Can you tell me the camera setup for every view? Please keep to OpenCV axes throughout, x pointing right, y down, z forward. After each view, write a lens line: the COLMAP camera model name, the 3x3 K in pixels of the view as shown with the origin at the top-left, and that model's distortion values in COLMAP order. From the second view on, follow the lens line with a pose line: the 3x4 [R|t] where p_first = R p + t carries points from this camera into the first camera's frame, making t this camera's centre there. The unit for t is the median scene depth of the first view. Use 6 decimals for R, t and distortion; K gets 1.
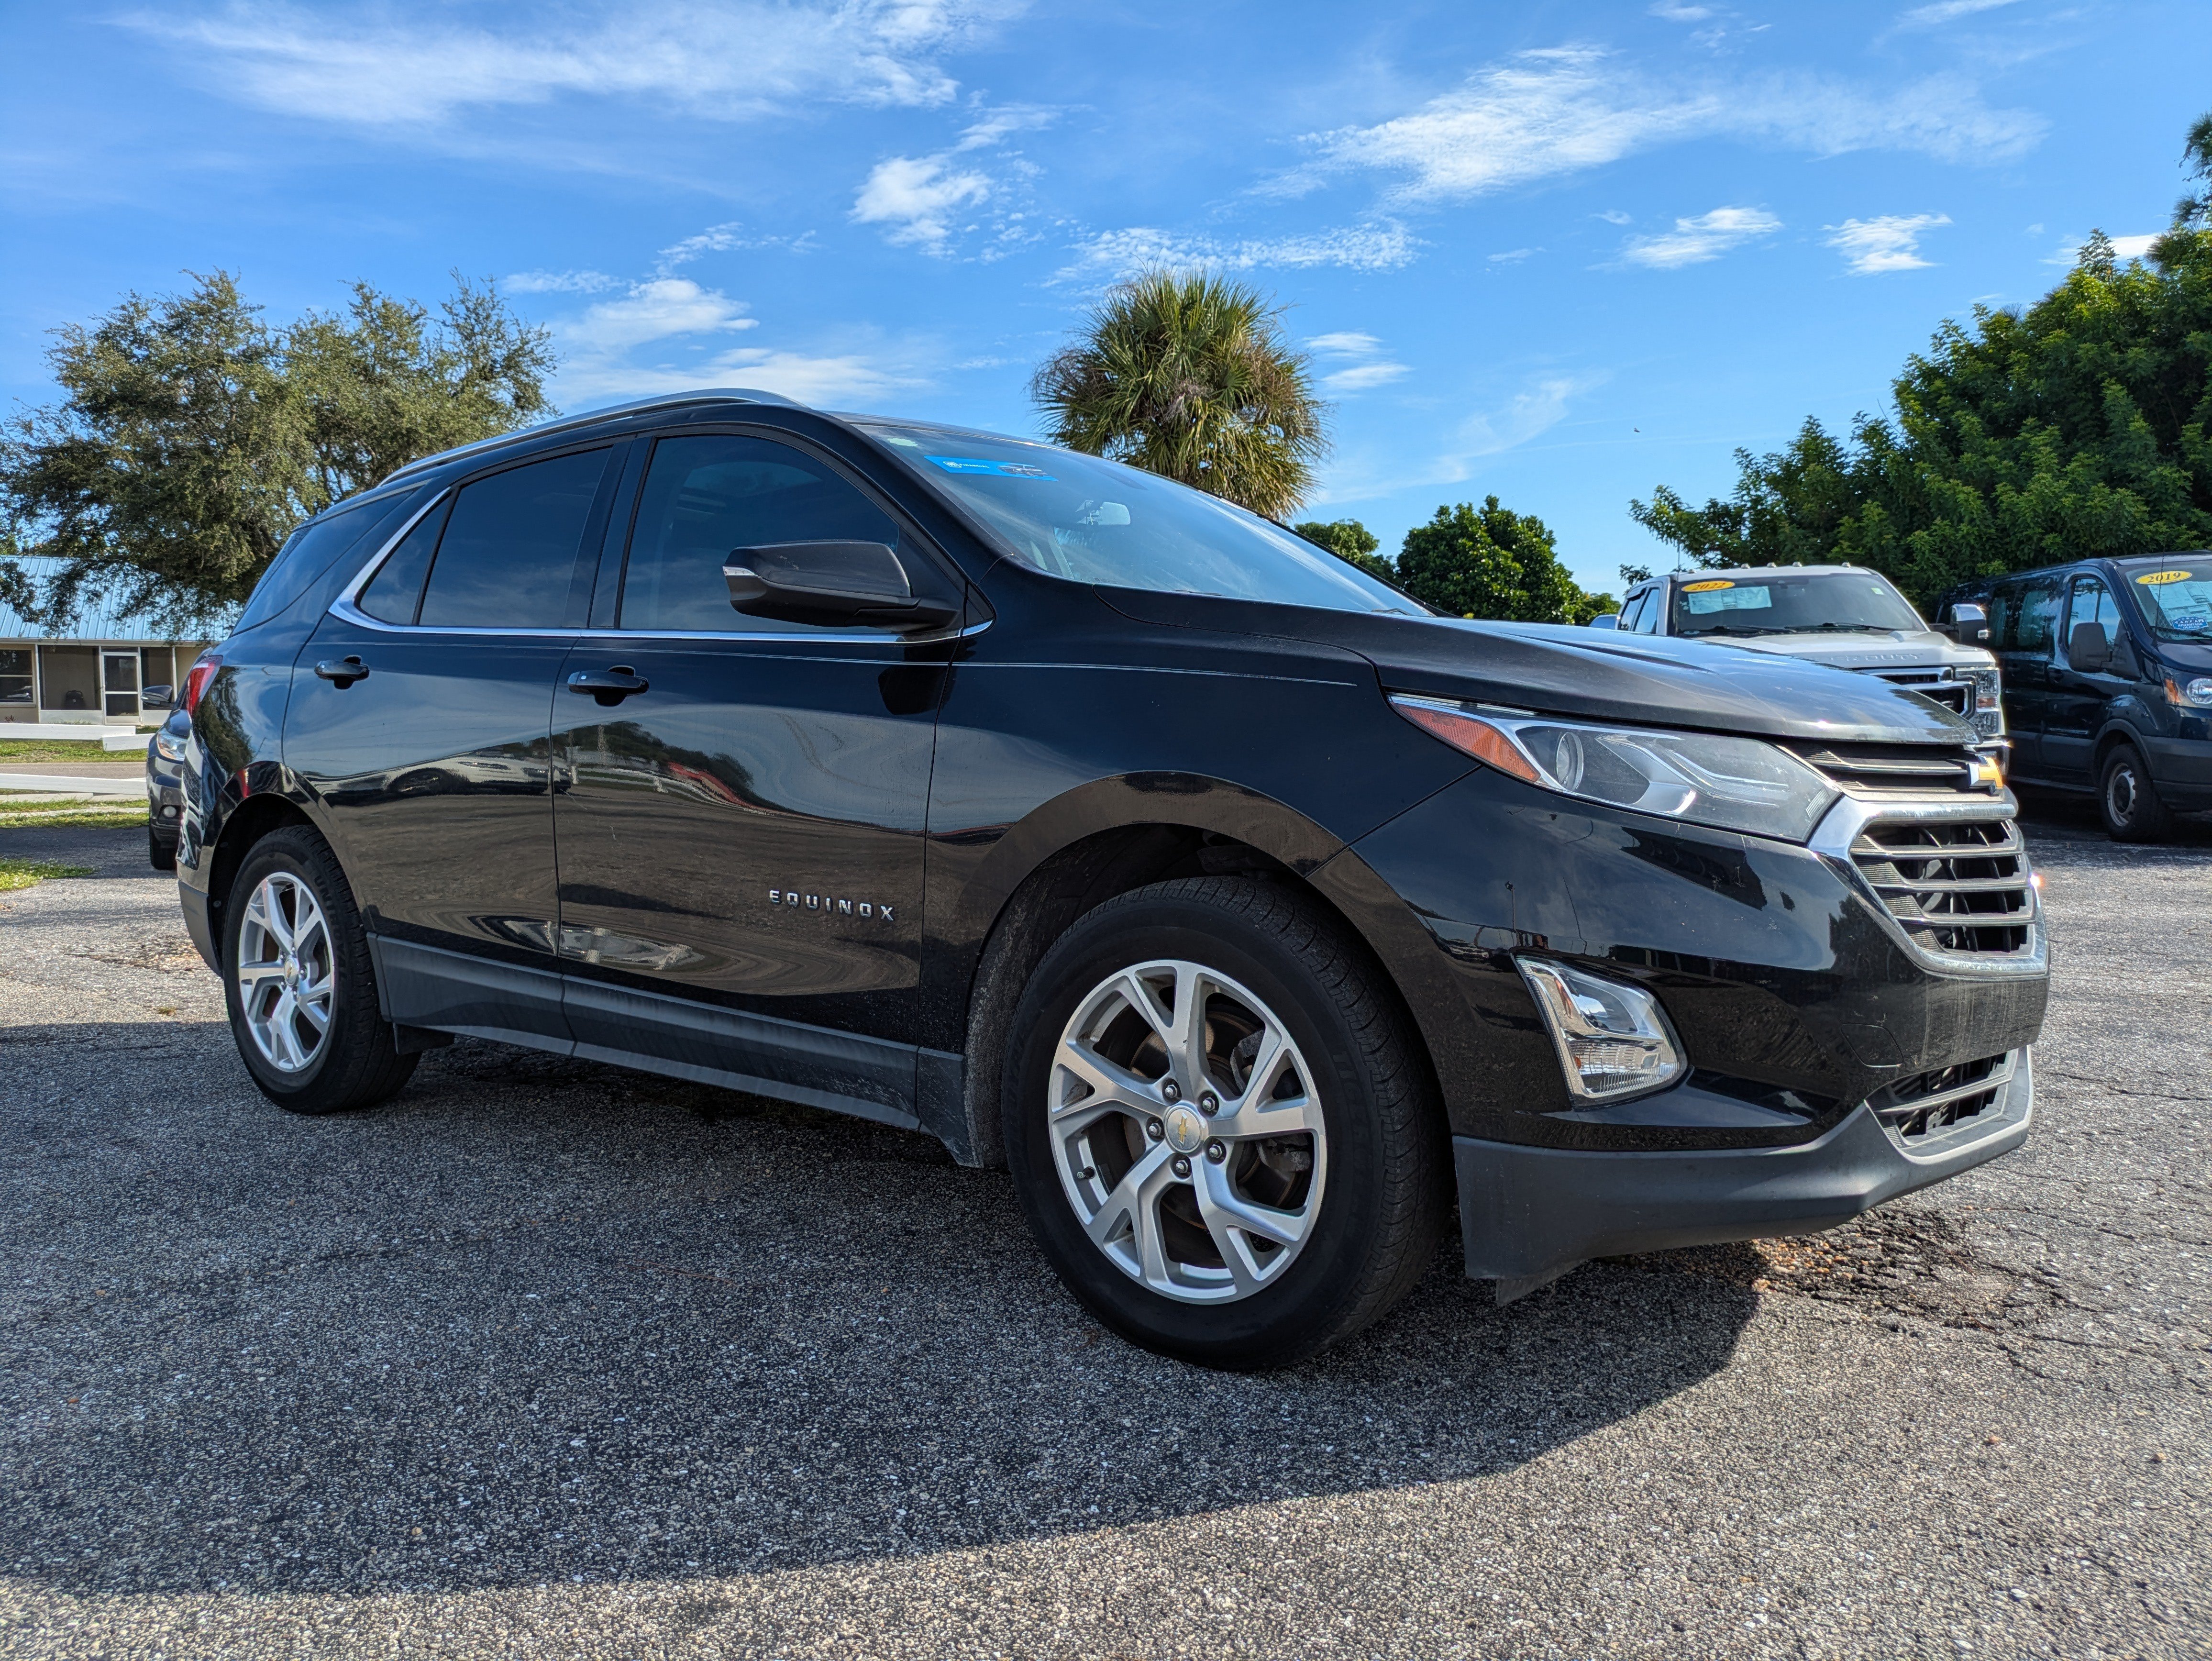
lens RADIAL K [[1642.7, 0, 1078.0], [0, 1642.7, 821.4], [0, 0, 1]] dist [0.034693, -0.023615]
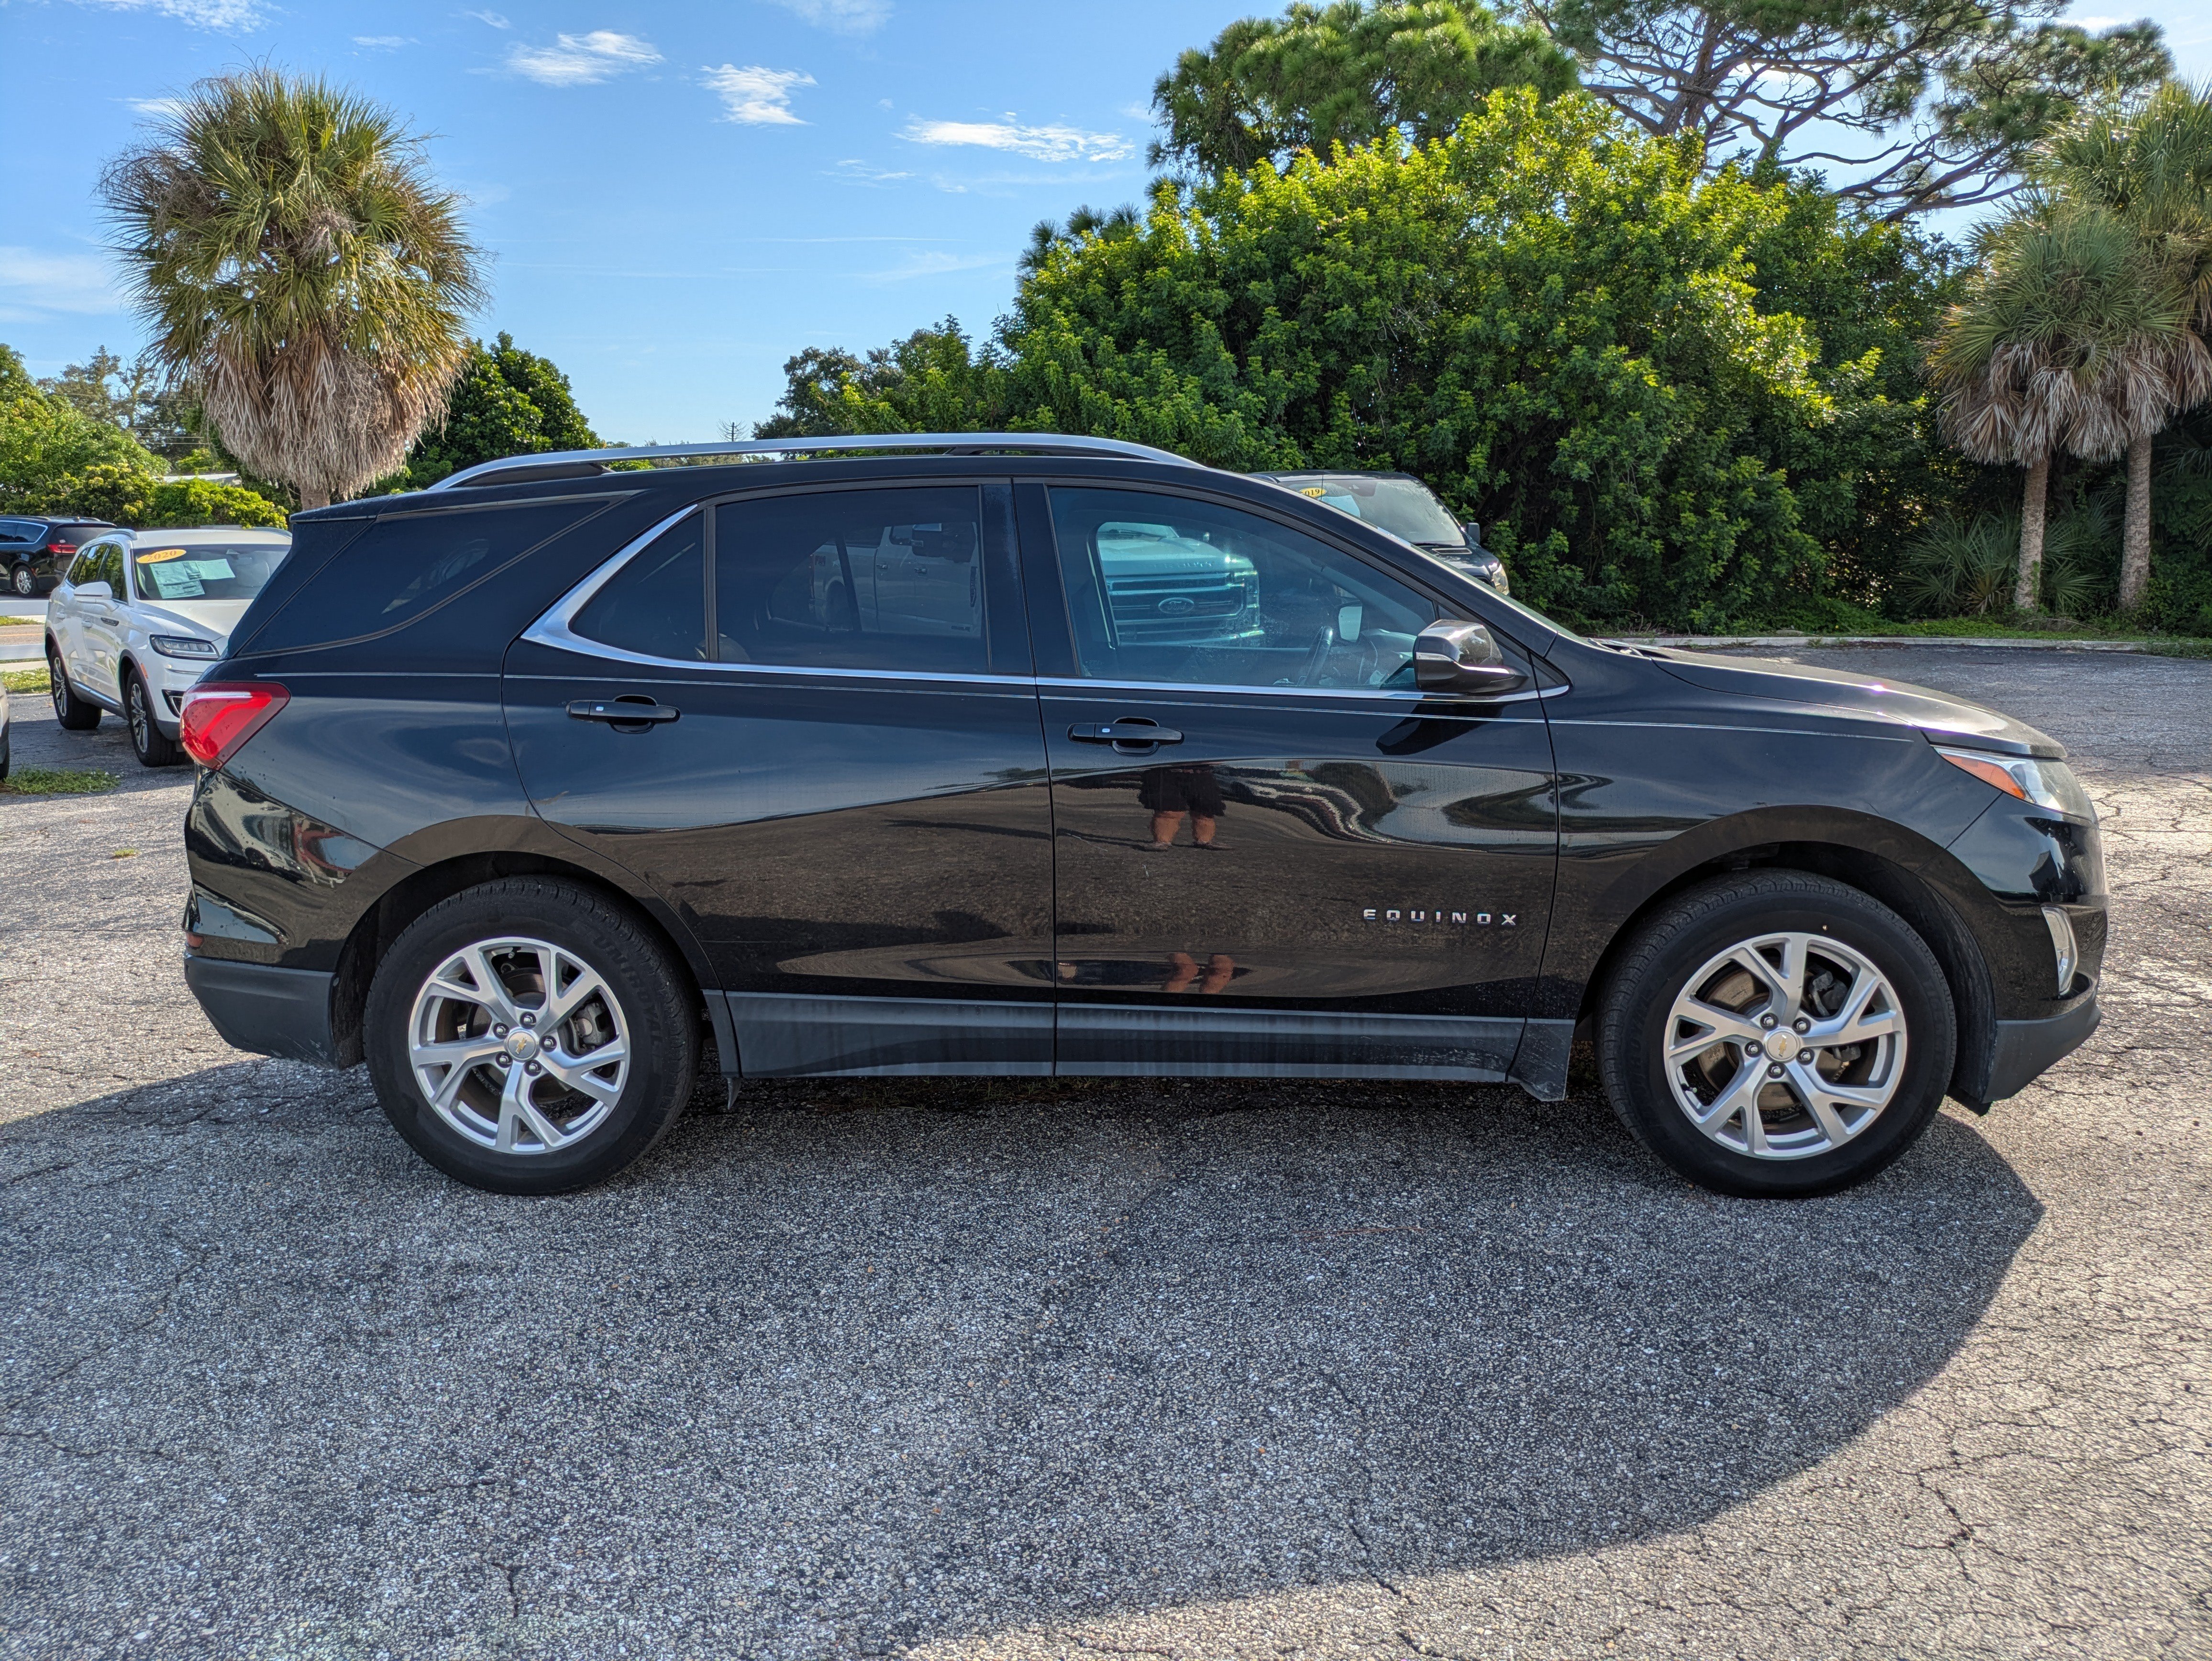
lens RADIAL K [[1642.7, 0, 1091.5], [0, 1642.7, 832.8], [0, 0, 1]] dist [0.034693, -0.023615]
pose [[0.811752, -0.101460, 0.575122, -0.745305], [0.041575, 0.992334, 0.116382, -0.116655], [-0.582521, -0.070563, 0.809747, 0.109119]]
